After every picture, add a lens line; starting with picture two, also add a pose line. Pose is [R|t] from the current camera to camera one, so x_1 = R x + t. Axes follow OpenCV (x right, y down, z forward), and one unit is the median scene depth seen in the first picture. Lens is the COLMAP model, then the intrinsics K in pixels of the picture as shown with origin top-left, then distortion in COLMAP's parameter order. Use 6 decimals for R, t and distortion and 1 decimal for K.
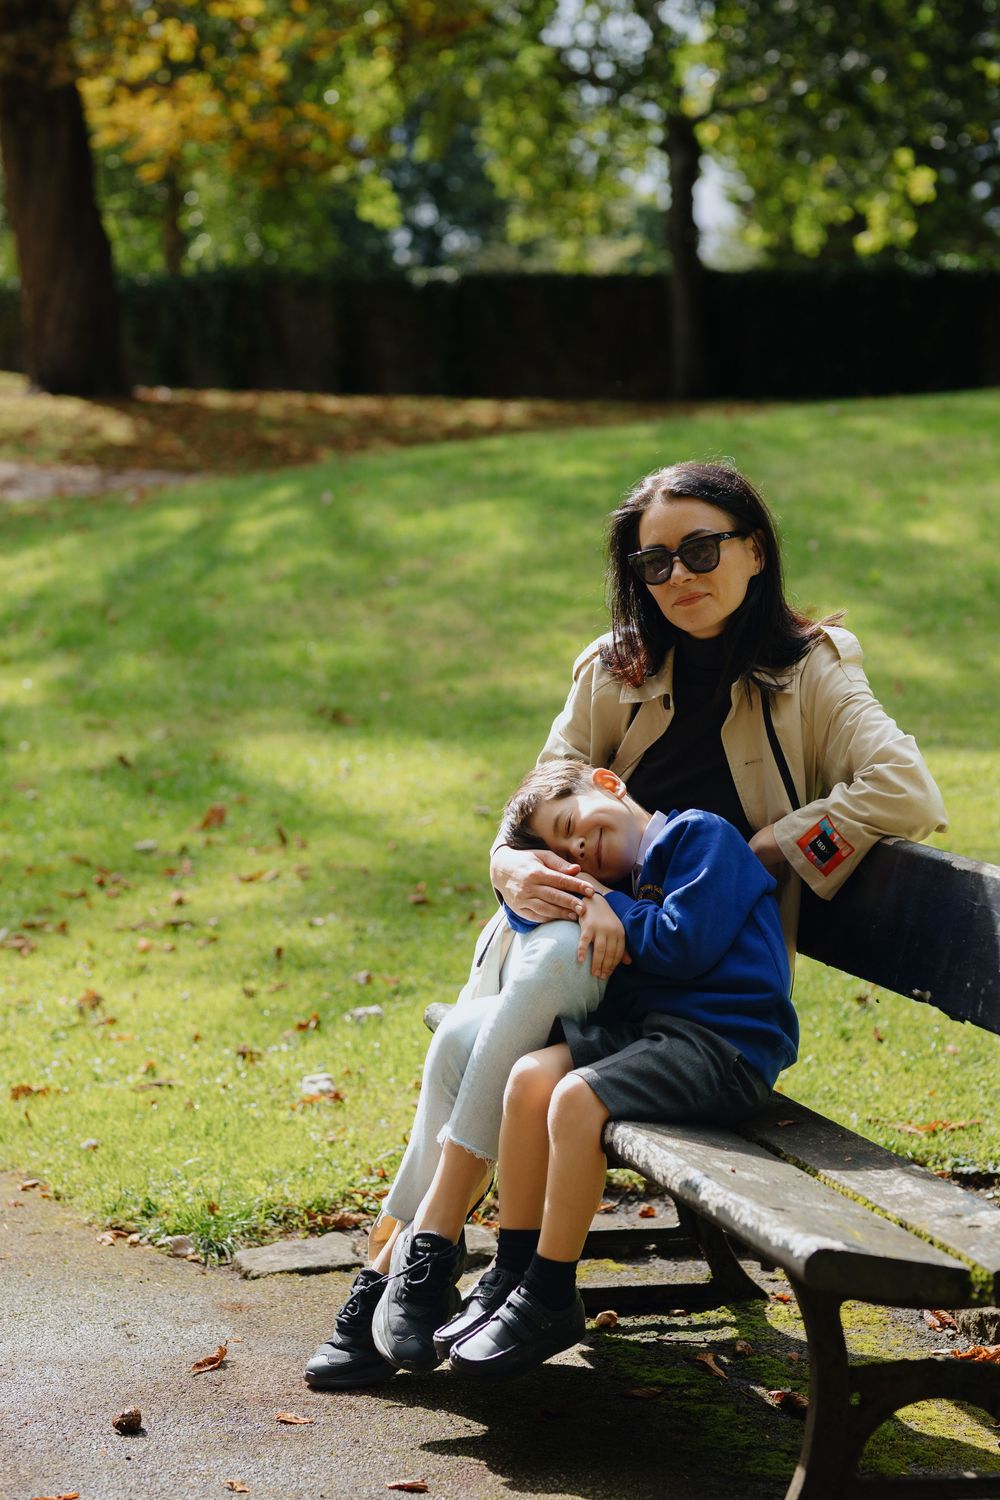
lens RADIAL K [[3772.8, 0, 500.0], [0, 3772.8, 750.0], [0, 0, 1]] dist [-0.015354, 0.590607]
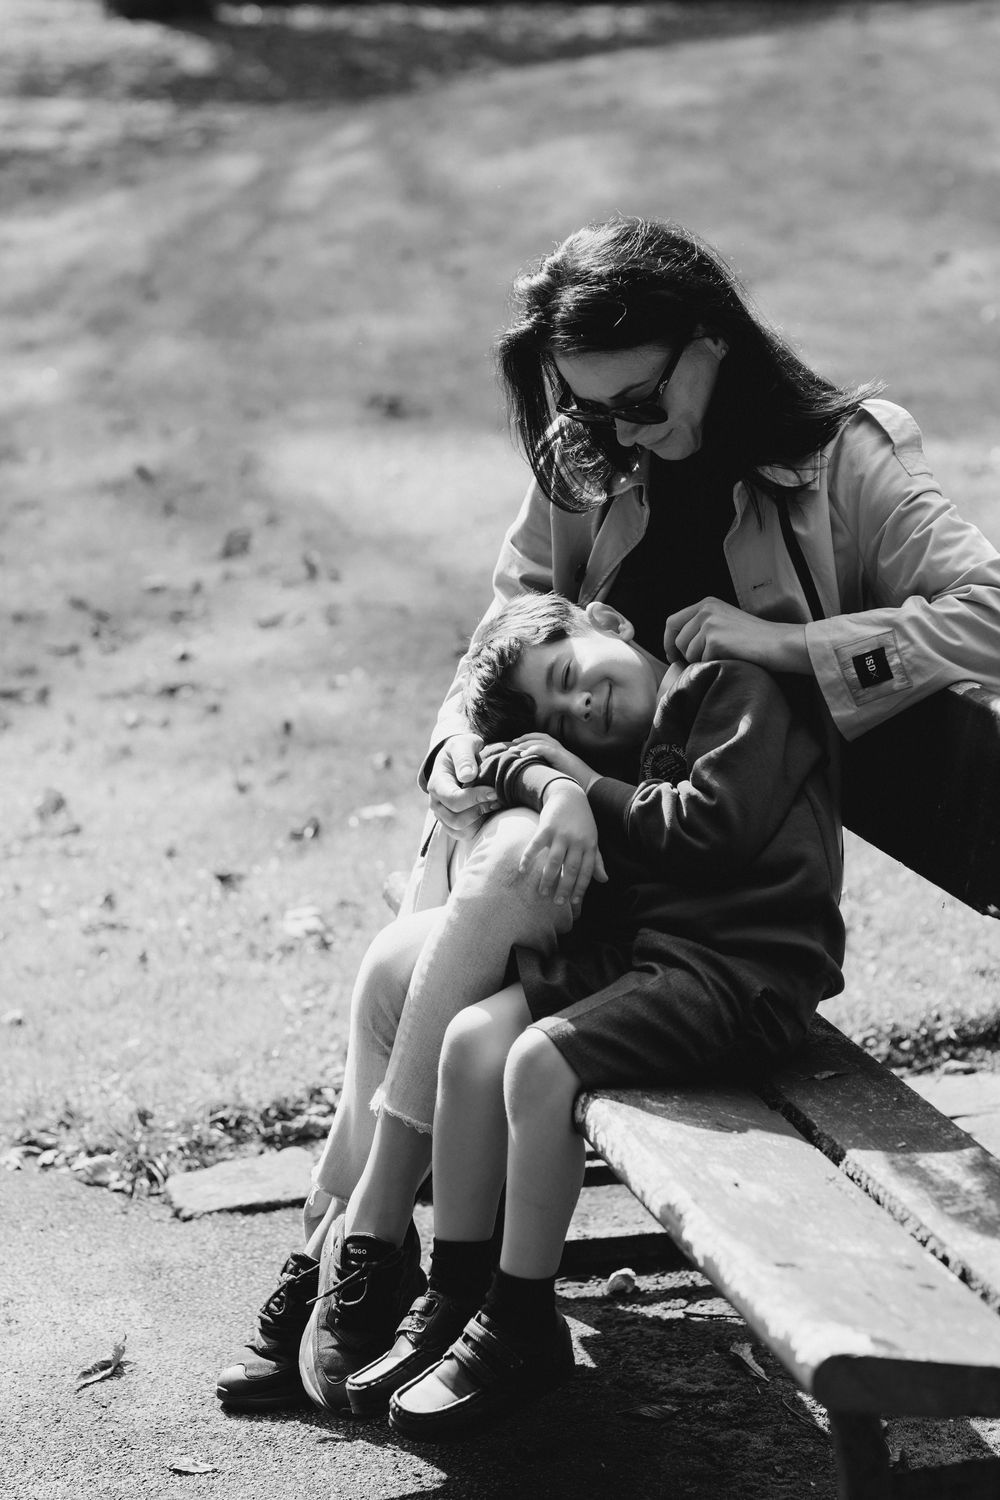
lens RADIAL K [[3772.8, 0, 500.0], [0, 3772.8, 750.0], [0, 0, 1]] dist [-0.015354, 0.590607]
pose [[0.998051, -0.029864, -0.054798, 0.037778], [0.035645, 0.993539, 0.107749, -0.032801], [0.051226, -0.109492, 0.992667, 0.184102]]
